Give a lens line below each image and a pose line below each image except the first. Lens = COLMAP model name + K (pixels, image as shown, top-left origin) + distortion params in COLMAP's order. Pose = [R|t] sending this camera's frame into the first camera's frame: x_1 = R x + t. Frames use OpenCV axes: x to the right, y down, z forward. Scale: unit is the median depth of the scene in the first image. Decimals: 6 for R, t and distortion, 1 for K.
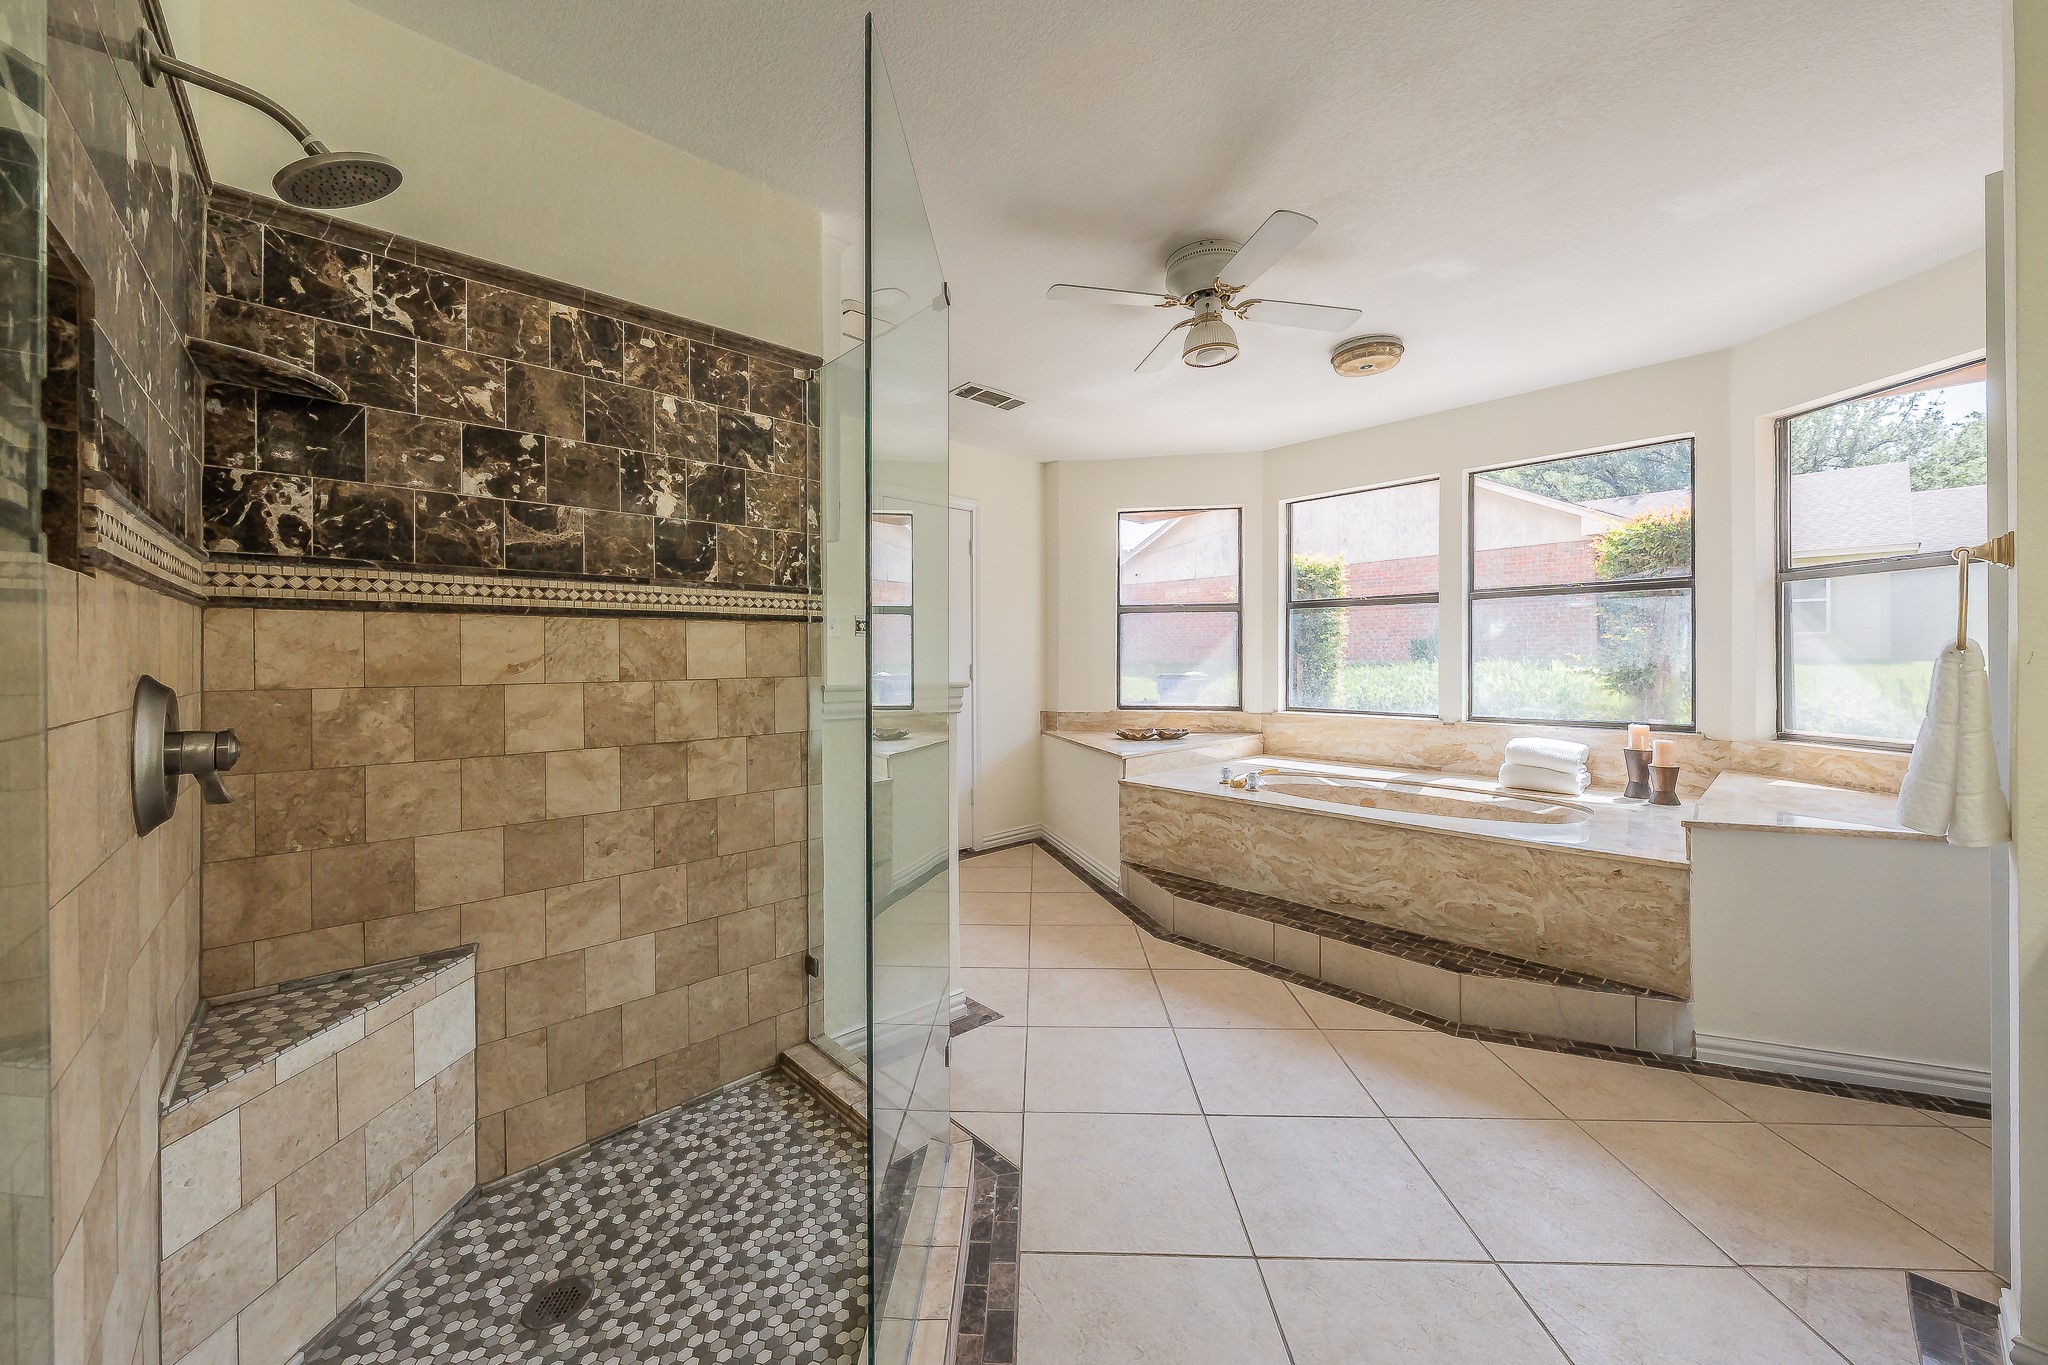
lens RADIAL K [[708.4, 0, 1015.6], [0, 708.4, 675.6], [0, 0, 1]] dist [0.001320, 0.000087]
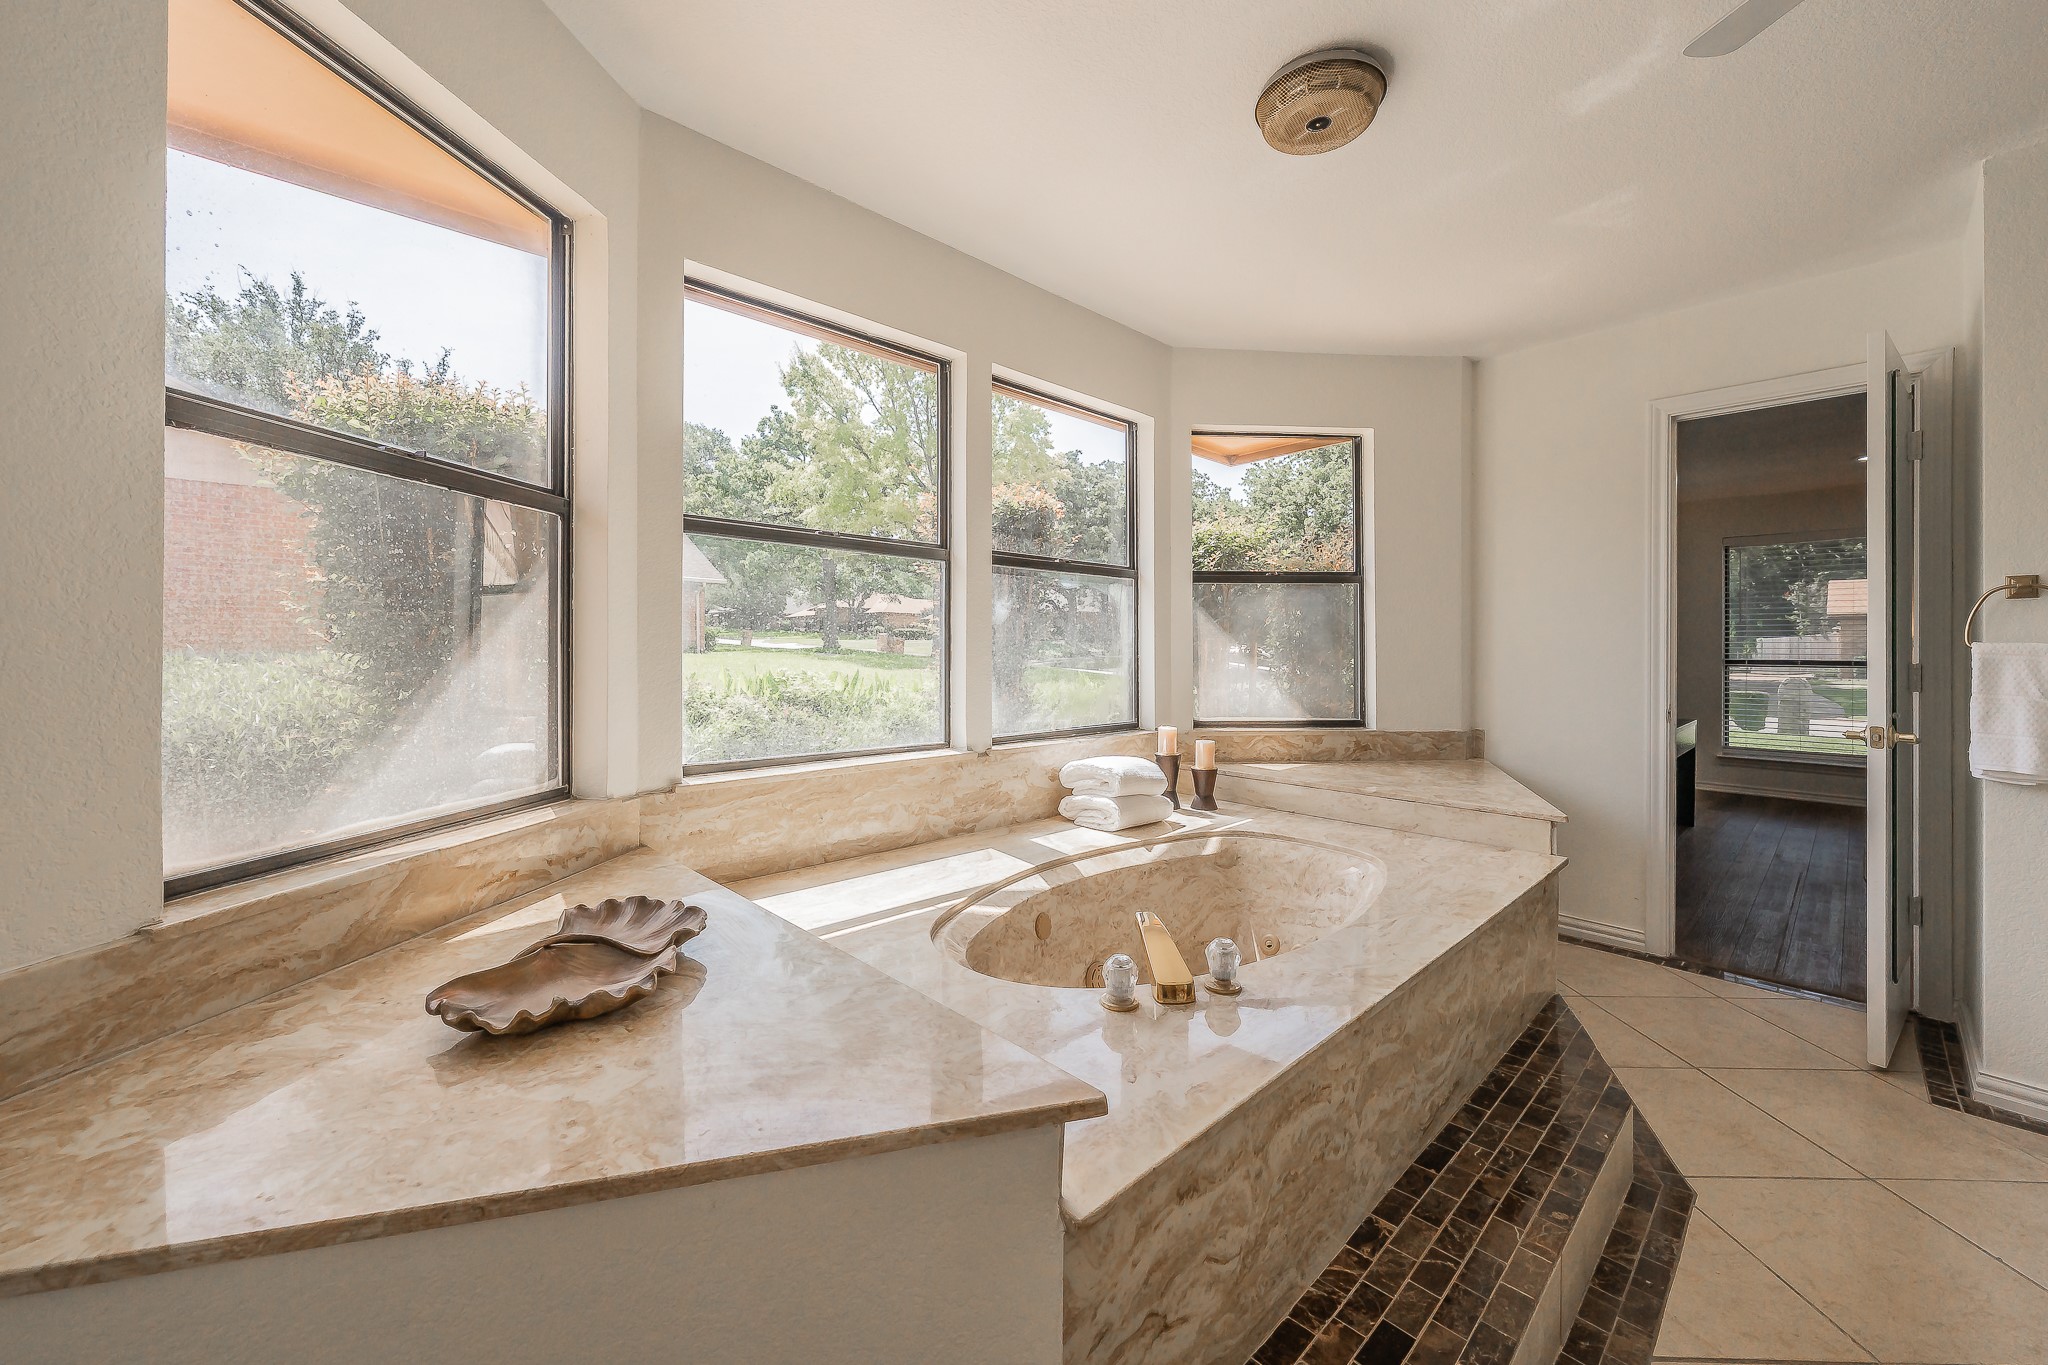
lens RADIAL K [[781.5, 0, 1025.0], [0, 781.5, 658.4], [0, 0, 1]] dist [0.000810, 0.000168]
pose [[-0.009215, -0.006101, 0.999939, -0.091788], [0.017616, 0.999825, 0.006263, -0.023494], [-0.999802, 0.017673, -0.009106, 1.066415]]
